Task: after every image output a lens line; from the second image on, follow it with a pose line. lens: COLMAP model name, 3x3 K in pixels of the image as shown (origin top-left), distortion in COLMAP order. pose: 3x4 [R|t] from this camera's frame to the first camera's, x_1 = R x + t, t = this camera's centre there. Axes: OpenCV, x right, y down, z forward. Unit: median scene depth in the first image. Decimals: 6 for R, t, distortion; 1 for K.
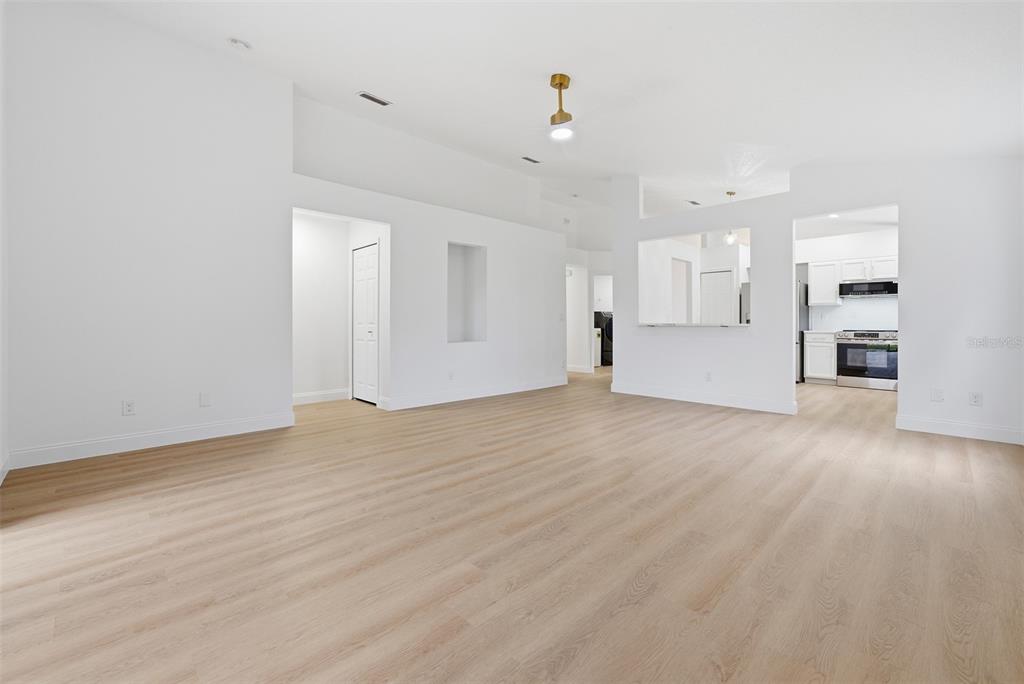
lens RADIAL K [[423.1, 0, 507.2], [0, 423.1, 326.2], [0, 0, 1]] dist [-0.011595, 0.000097]
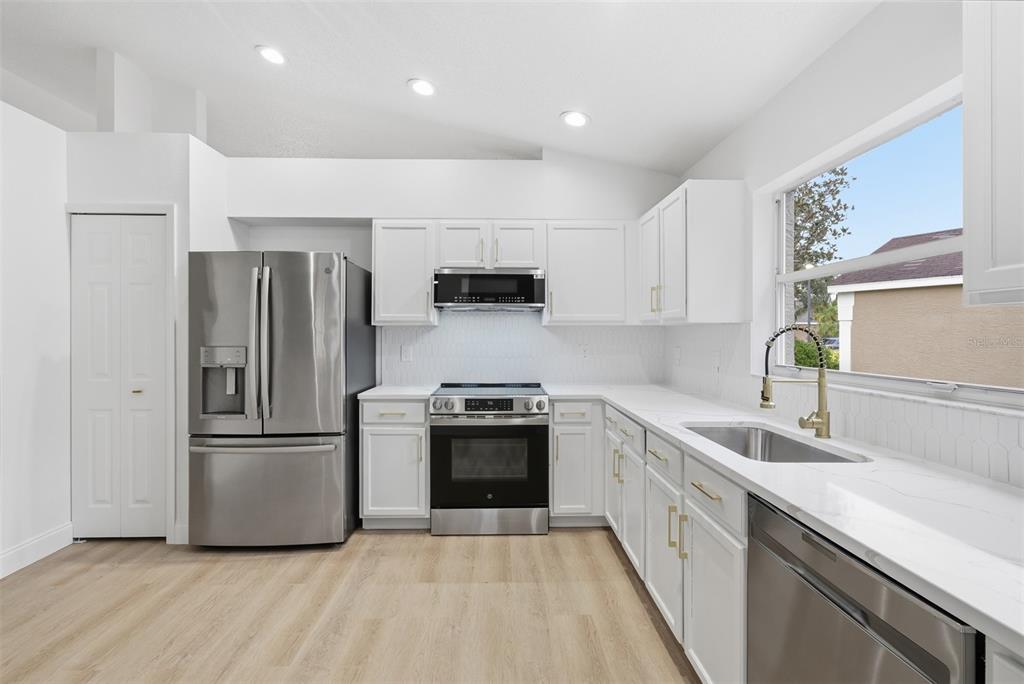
lens RADIAL K [[457.9, 0, 512.0], [0, 457.9, 342.0], [0, 0, 1]] dist [-0.012234, 0.000389]
pose [[0.670702, -0.015483, 0.741565, 0.560353], [0.005172, 0.999855, 0.016198, -0.046464], [-0.741709, -0.007029, 0.670685, 0.707418]]
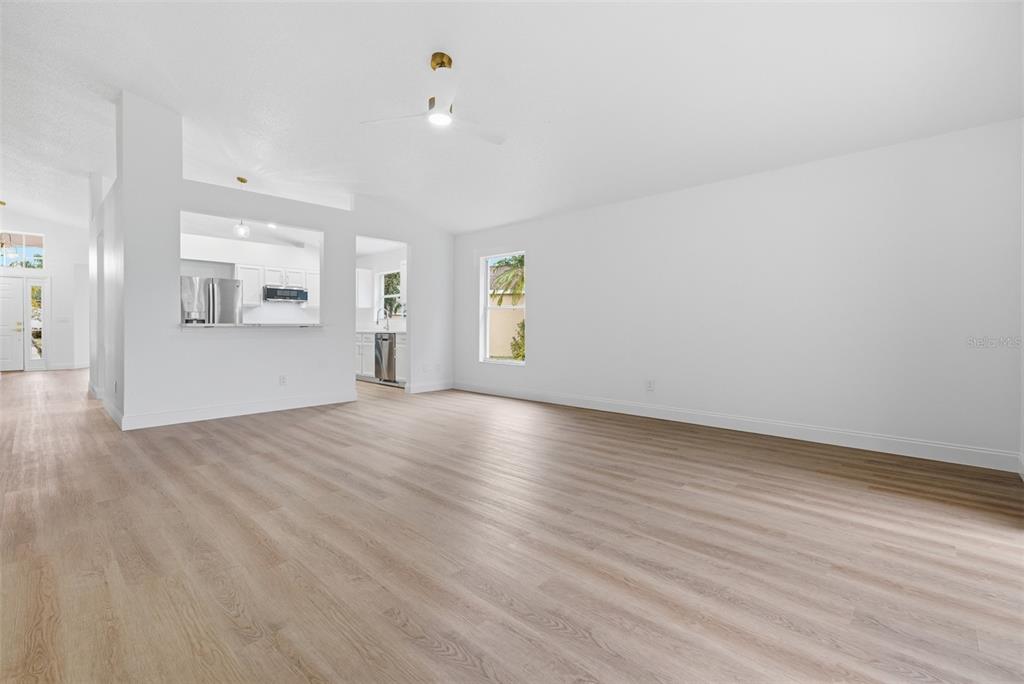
lens RADIAL K [[456.3, 0, 506.2], [0, 456.3, 324.0], [0, 0, 1]] dist [-0.001896, -0.000395]
pose [[-0.032180, 0.001437, 0.999481, -0.449428], [0.006751, 0.999976, -0.001220, -0.001325], [-0.999459, 0.006708, -0.032189, 0.452112]]
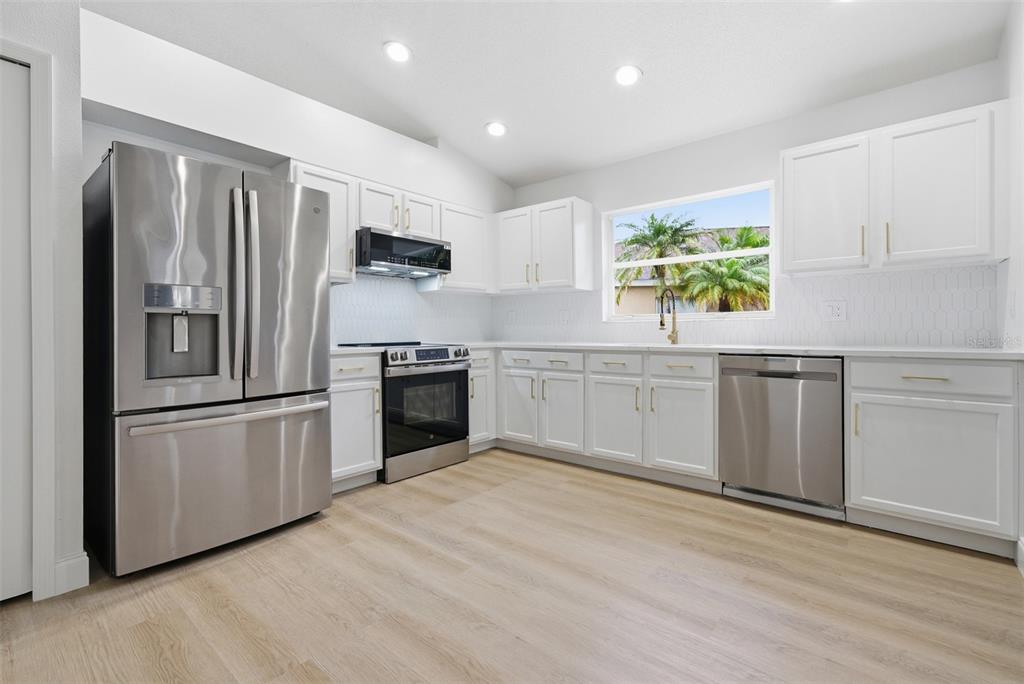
lens RADIAL K [[482.9, 0, 459.2], [0, 482.9, 331.1], [0, 0, 1]] dist [-0.000169, -0.000263]
pose [[-0.068502, 0.001537, 0.997650, 0.342274], [0.009004, 0.999959, -0.000922, -0.003400], [-0.997610, 0.008919, -0.068513, 1.028022]]
